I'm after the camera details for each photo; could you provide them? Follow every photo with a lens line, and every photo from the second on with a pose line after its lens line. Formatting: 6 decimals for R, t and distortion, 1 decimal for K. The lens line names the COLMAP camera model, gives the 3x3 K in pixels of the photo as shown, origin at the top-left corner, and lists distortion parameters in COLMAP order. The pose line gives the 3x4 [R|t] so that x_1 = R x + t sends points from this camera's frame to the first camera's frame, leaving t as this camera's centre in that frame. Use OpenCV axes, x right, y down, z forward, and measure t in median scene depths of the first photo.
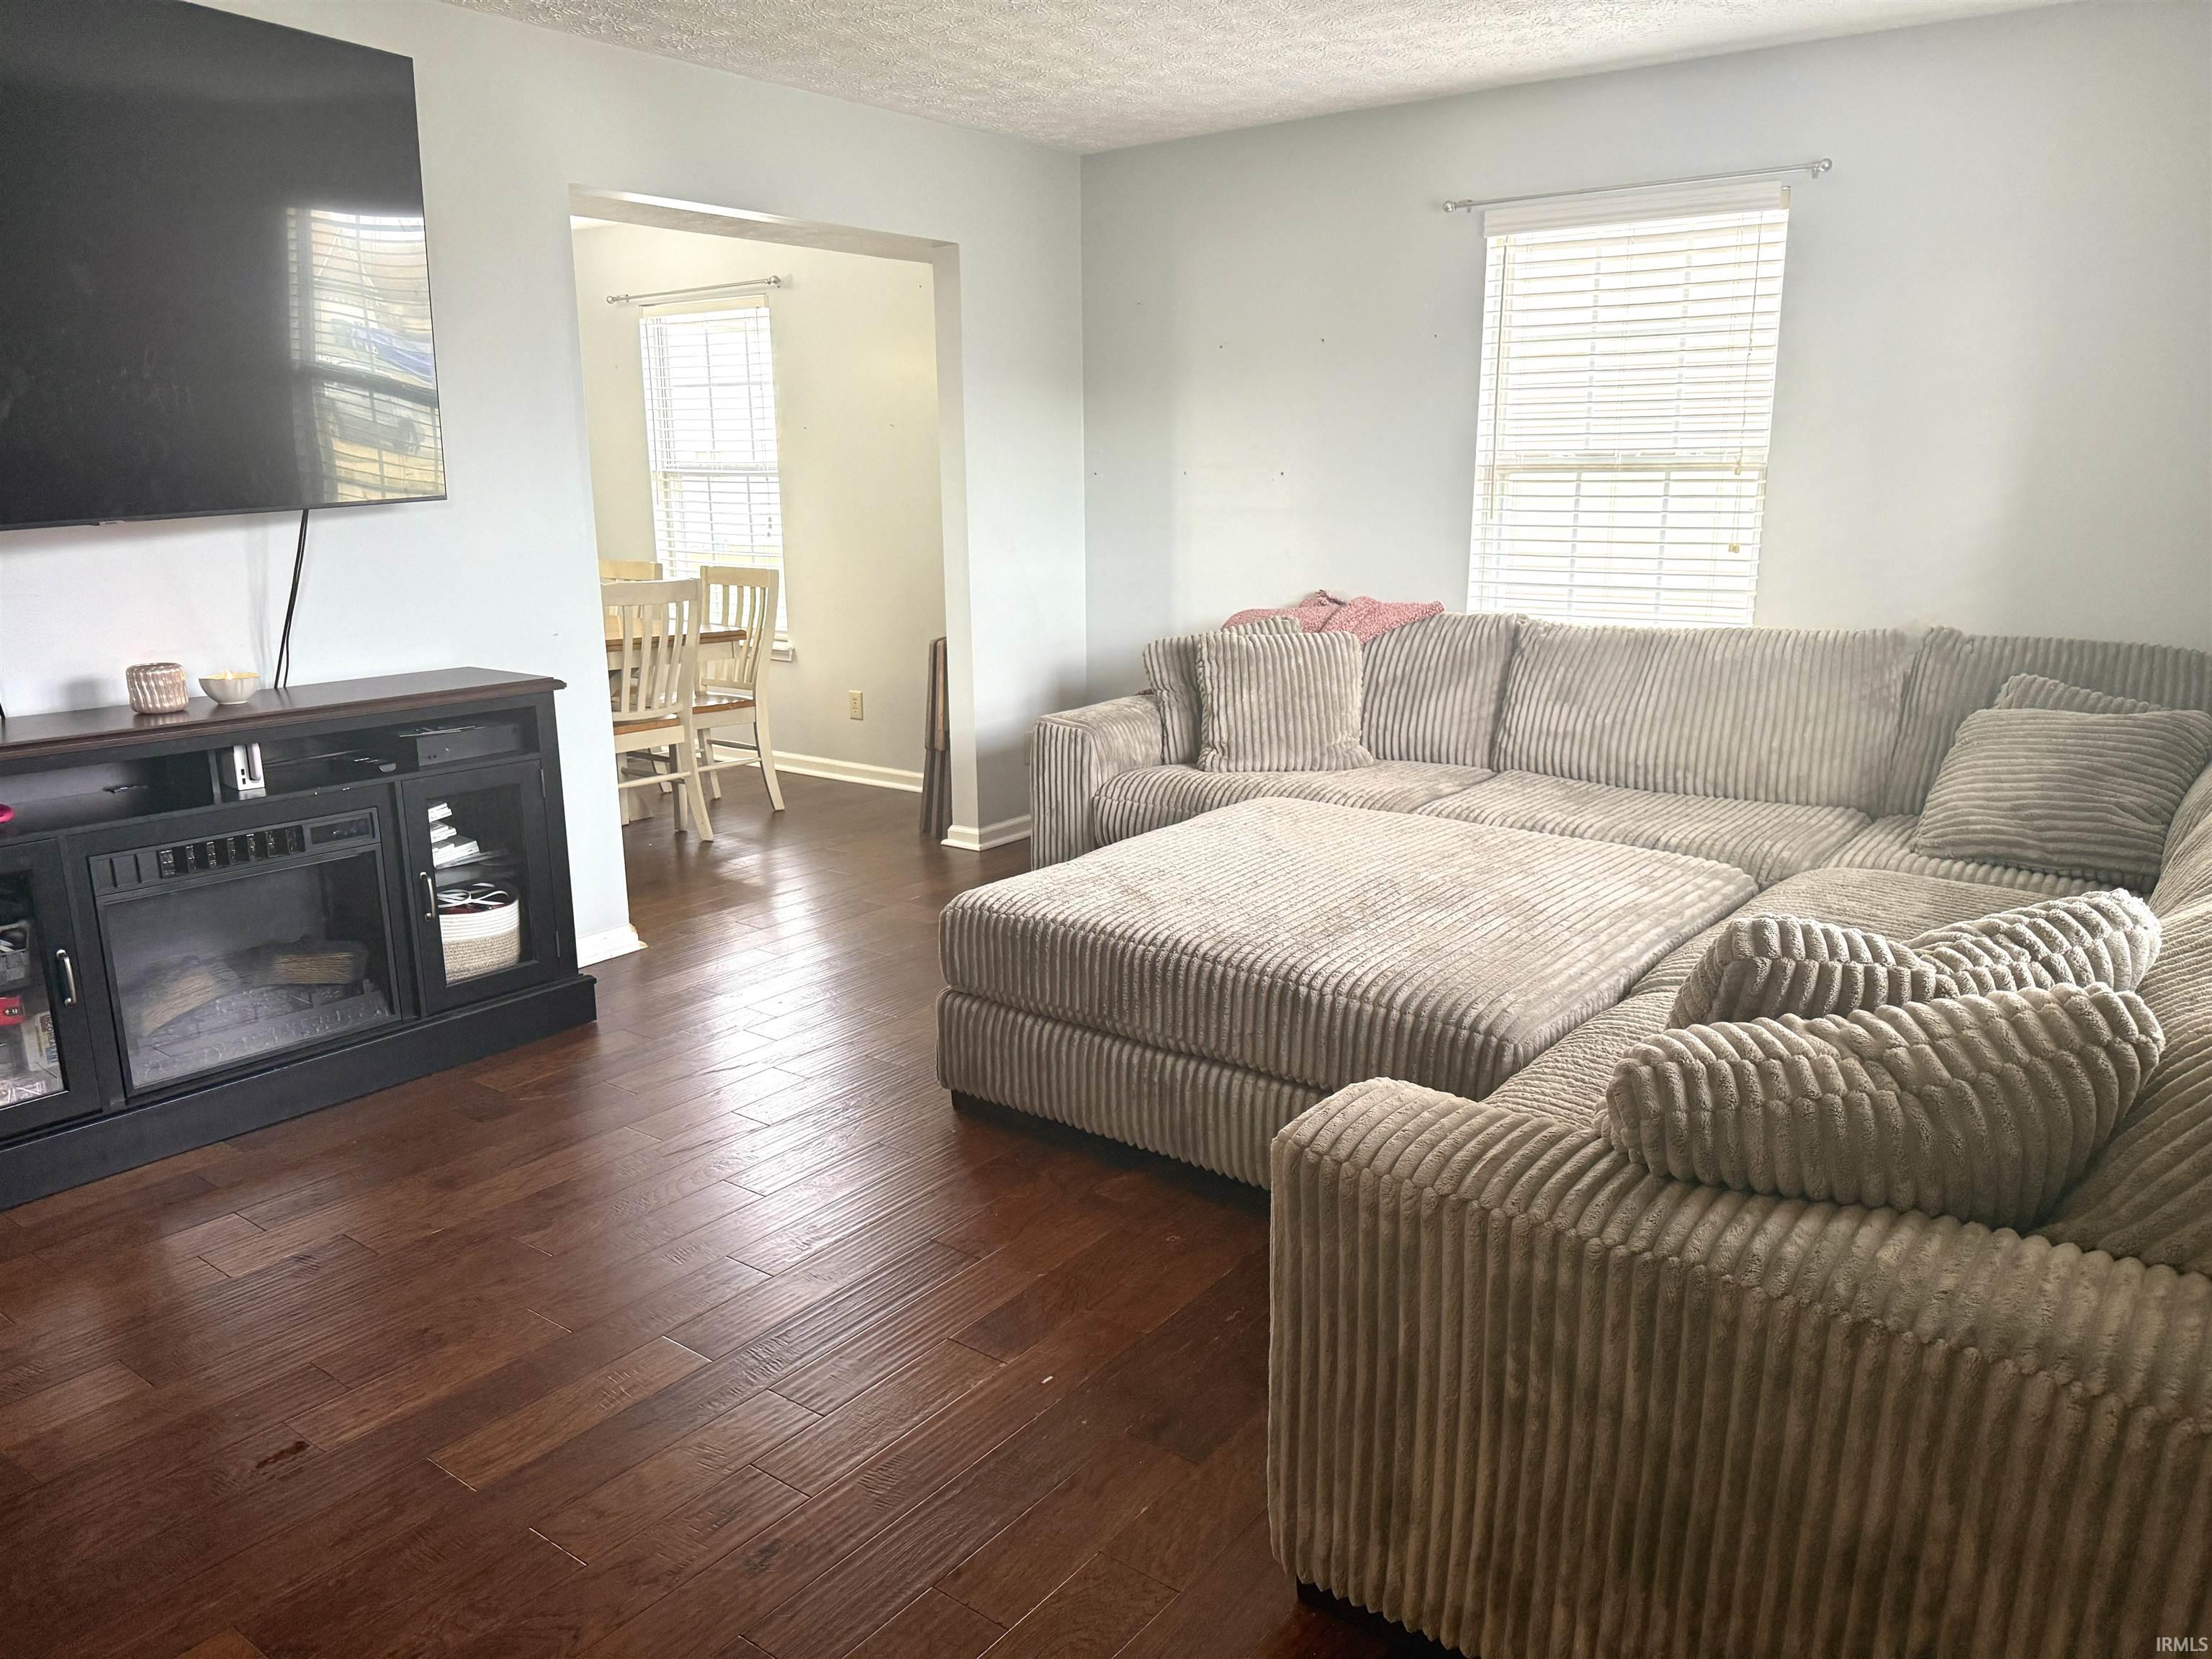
lens RADIAL K [[1561.7, 0, 1113.9], [0, 1561.7, 891.9], [0, 0, 1]] dist [0.047181, -0.069876]
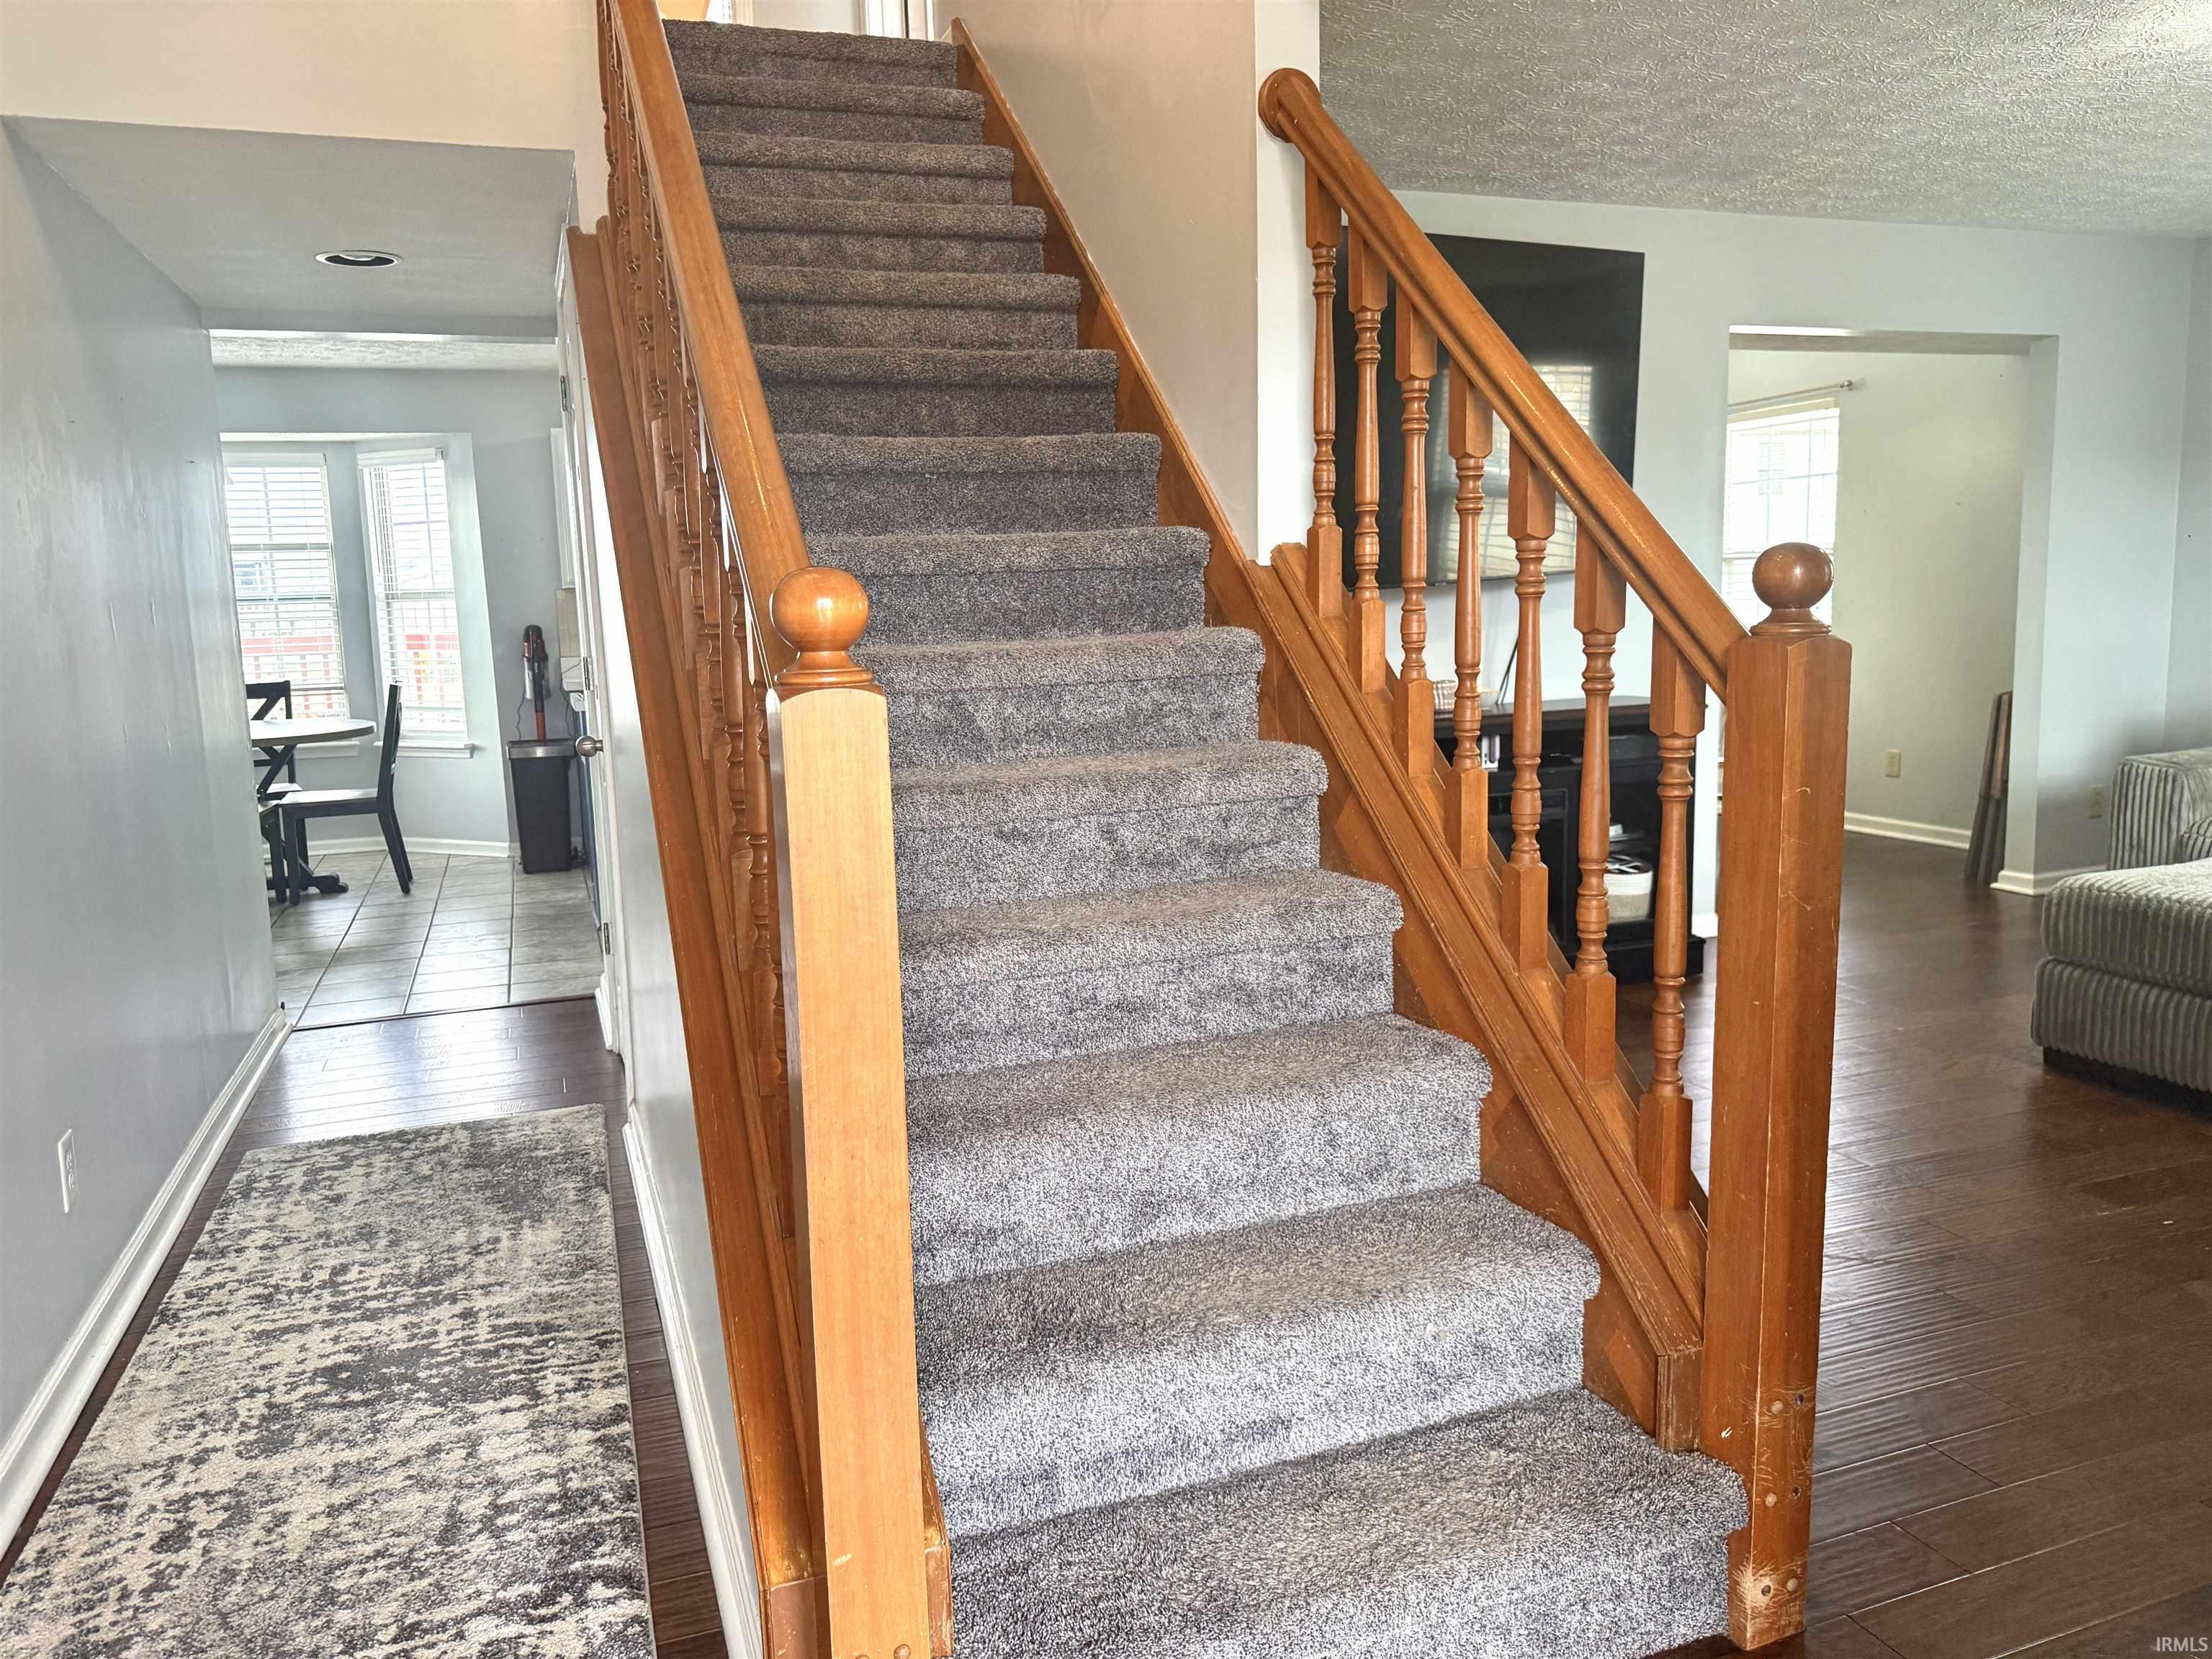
lens RADIAL K [[1562.2, 0, 1121.8], [0, 1562.2, 833.1], [0, 0, 1]] dist [0.045631, -0.053321]
pose [[0.840781, 0.057376, -0.538326, -0.052405], [-0.111389, 0.991427, -0.068303, 0.111727], [0.529792, 0.117391, 0.839964, -0.320721]]
